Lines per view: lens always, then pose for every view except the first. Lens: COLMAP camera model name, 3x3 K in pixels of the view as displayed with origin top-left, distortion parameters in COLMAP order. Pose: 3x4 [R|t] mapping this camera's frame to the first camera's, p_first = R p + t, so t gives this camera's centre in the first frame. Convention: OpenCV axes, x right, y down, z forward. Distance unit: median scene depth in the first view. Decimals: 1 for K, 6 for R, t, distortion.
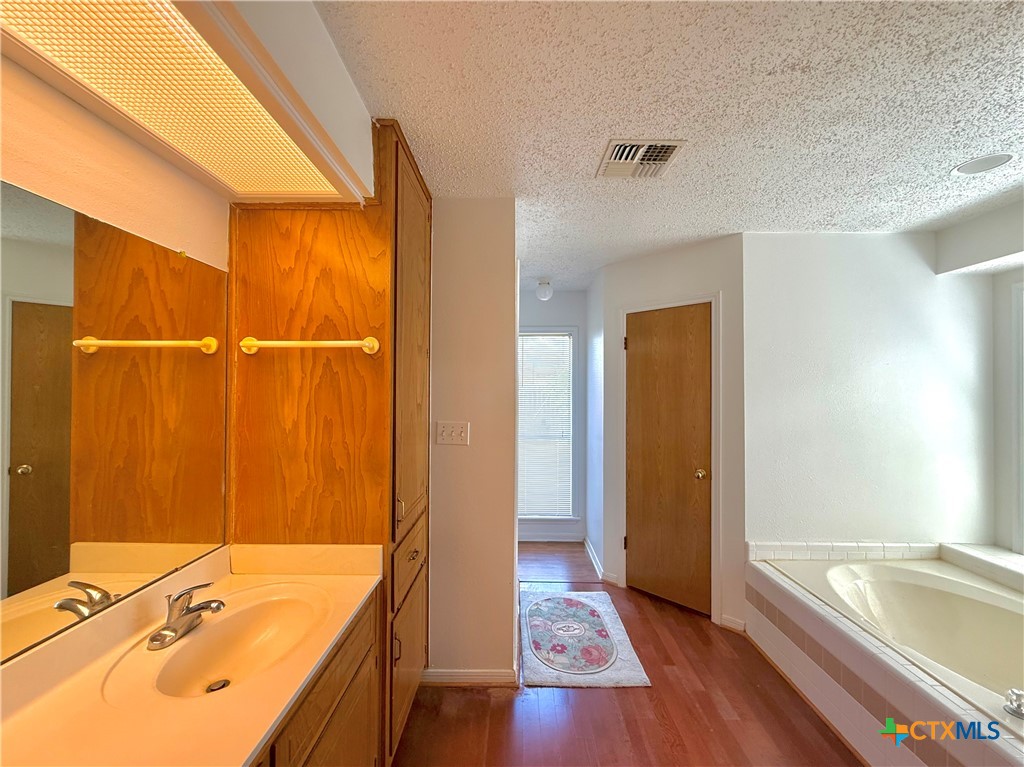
lens RADIAL K [[398.6, 0, 510.3], [0, 398.6, 389.5], [0, 0, 1]] dist [-0.001031, -0.000389]
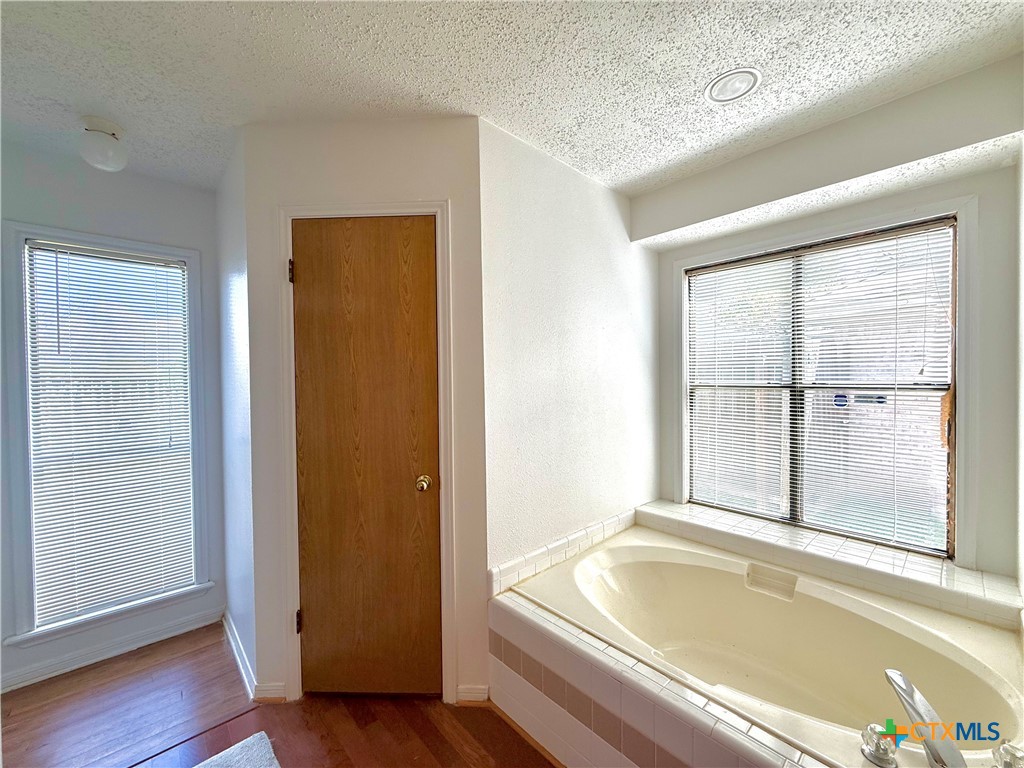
lens RADIAL K [[406.6, 0, 511.7], [0, 406.6, 386.5], [0, 0, 1]] dist [0.001324, -0.000660]
pose [[0.714496, -0.022436, 0.699280, 0.125497], [0.010606, 0.999718, 0.021239, 0.044980], [-0.699559, -0.007758, 0.714532, 0.439967]]
